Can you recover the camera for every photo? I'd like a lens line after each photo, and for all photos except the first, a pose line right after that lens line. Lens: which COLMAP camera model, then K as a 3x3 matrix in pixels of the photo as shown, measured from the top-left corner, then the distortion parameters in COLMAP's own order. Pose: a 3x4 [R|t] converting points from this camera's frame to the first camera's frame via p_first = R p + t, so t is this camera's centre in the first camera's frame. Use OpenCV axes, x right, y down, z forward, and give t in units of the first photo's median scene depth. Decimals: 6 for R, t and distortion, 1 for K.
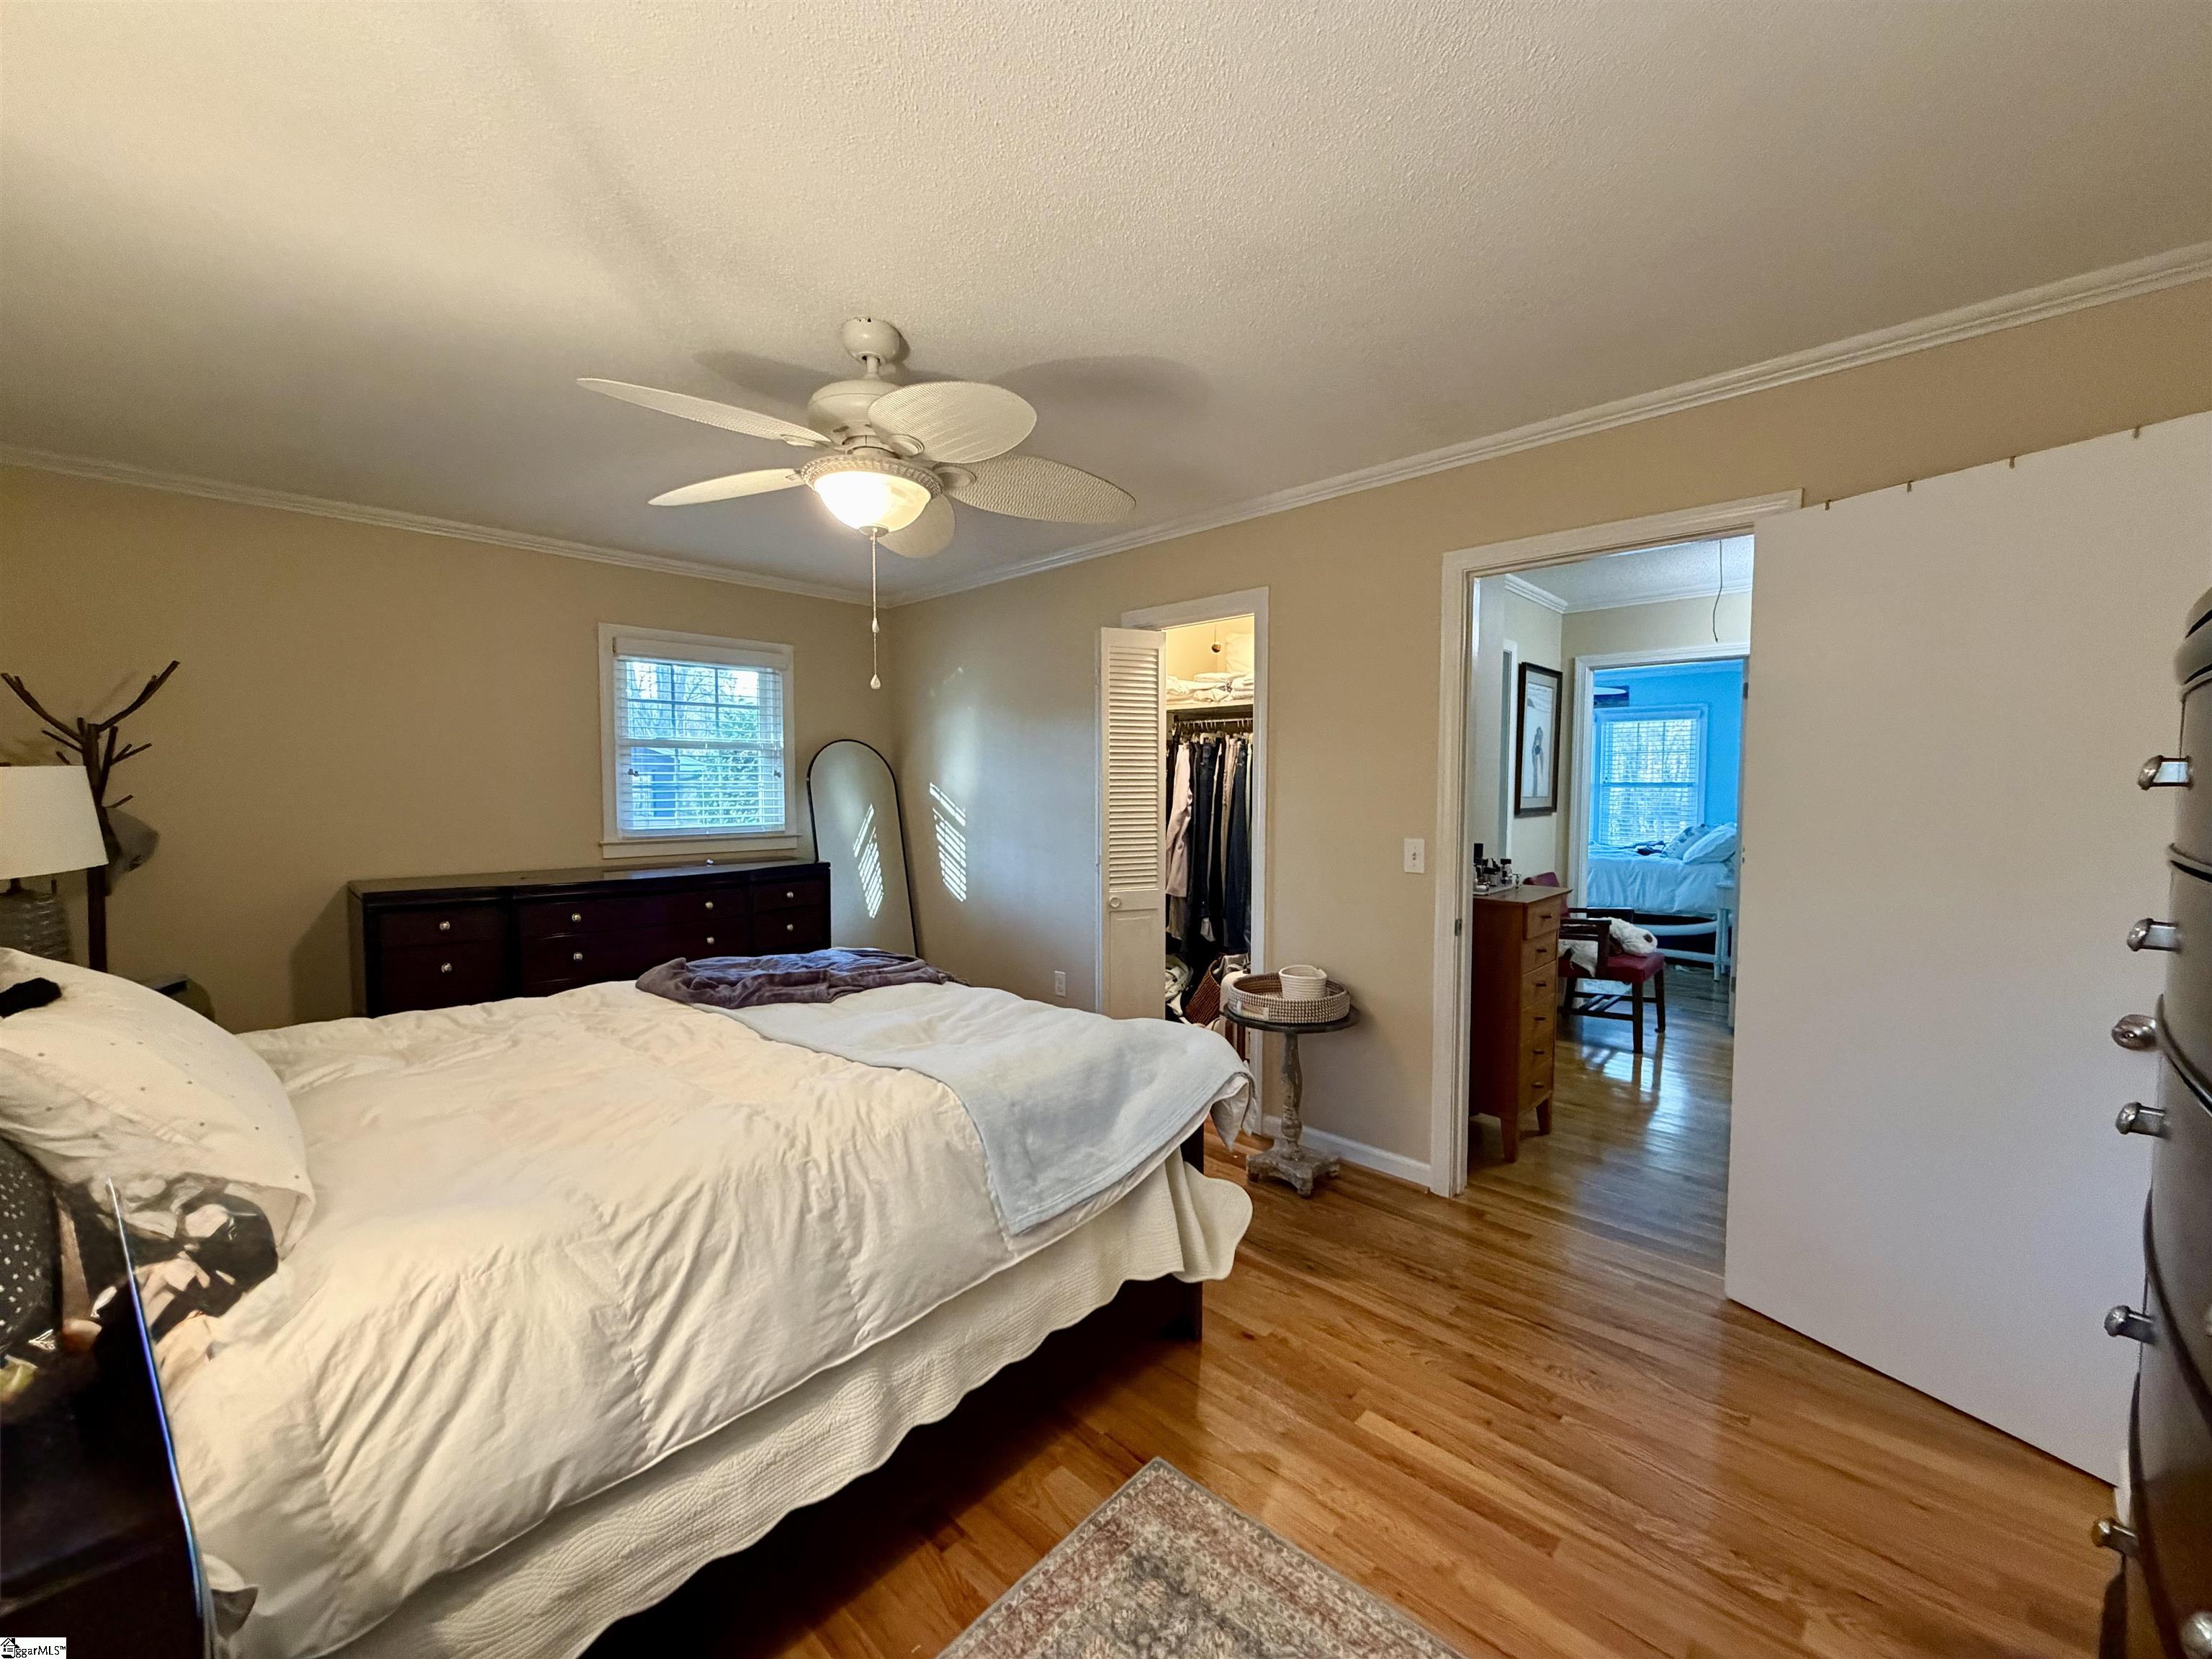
lens RADIAL K [[882.0, 0, 1101.4], [0, 882.0, 830.6], [0, 0, 1]] dist [0.000858, -0.000397]
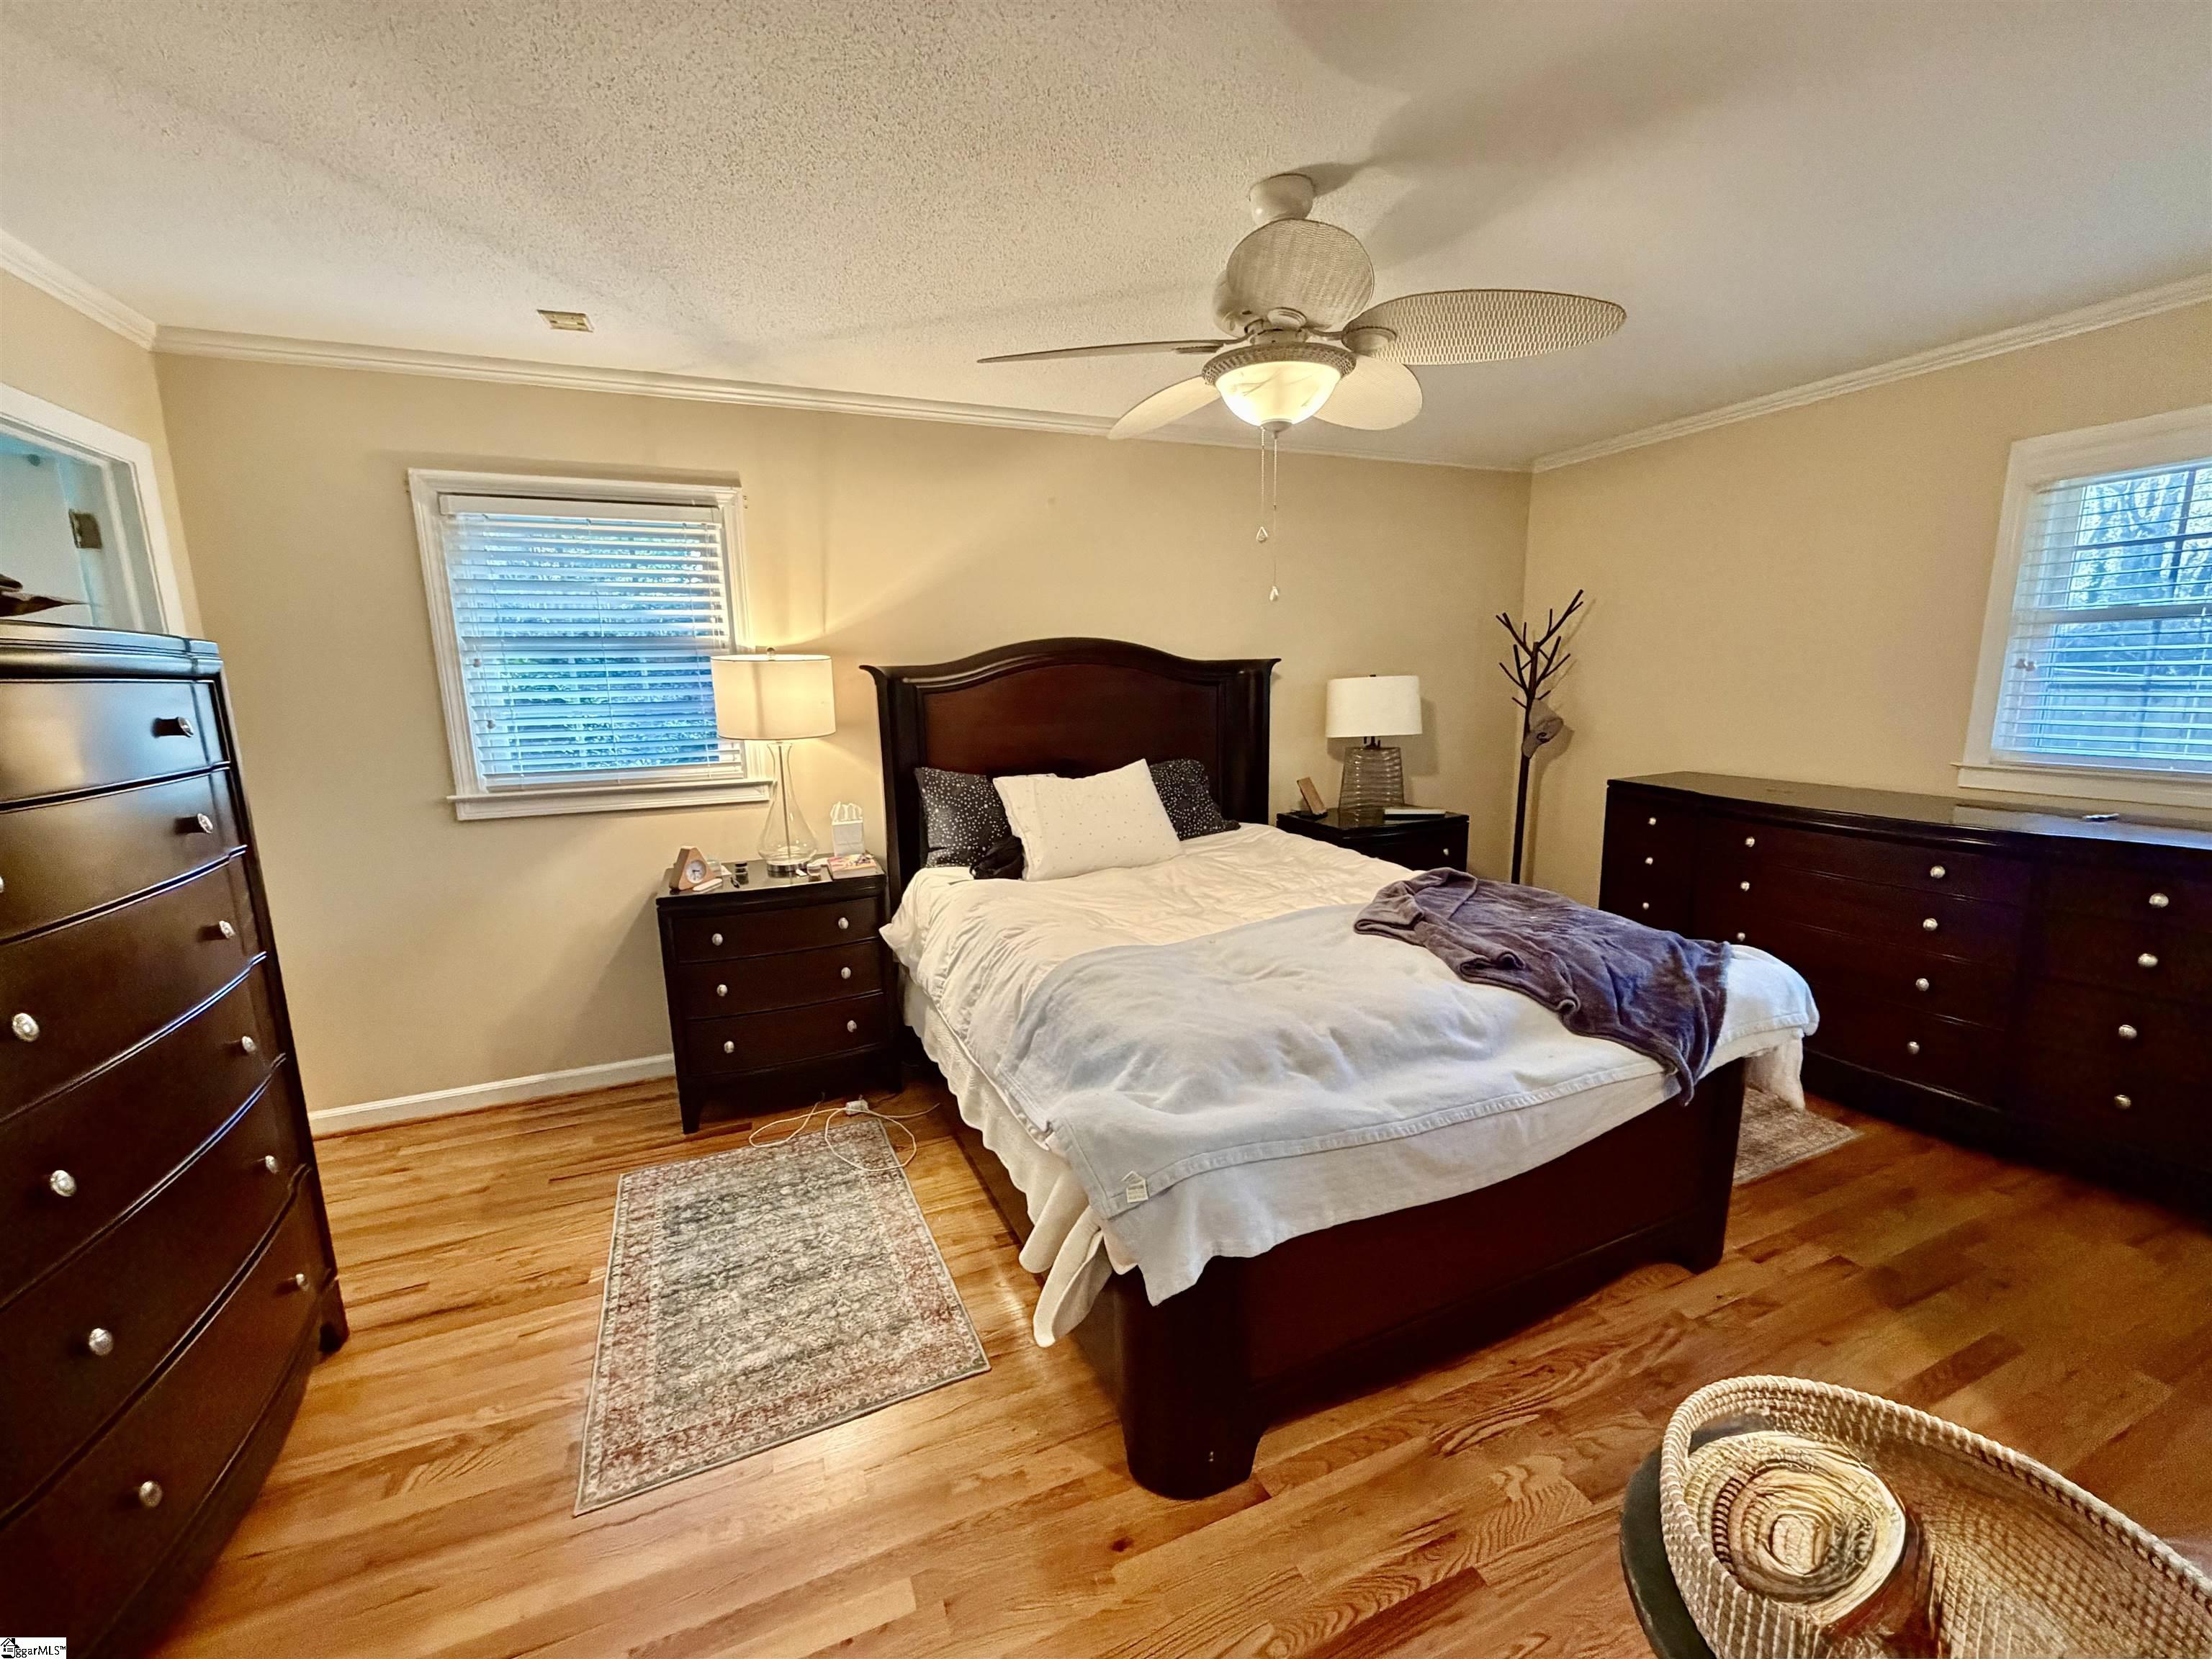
lens RADIAL K [[882.0, 0, 1101.4], [0, 882.0, 830.6], [0, 0, 1]] dist [0.000858, -0.000397]
pose [[-0.391375, 0.169255, -0.904532, 0.702978], [-0.029608, 0.980115, 0.196209, -0.099949], [0.919755, 0.103572, -0.378581, 1.202902]]
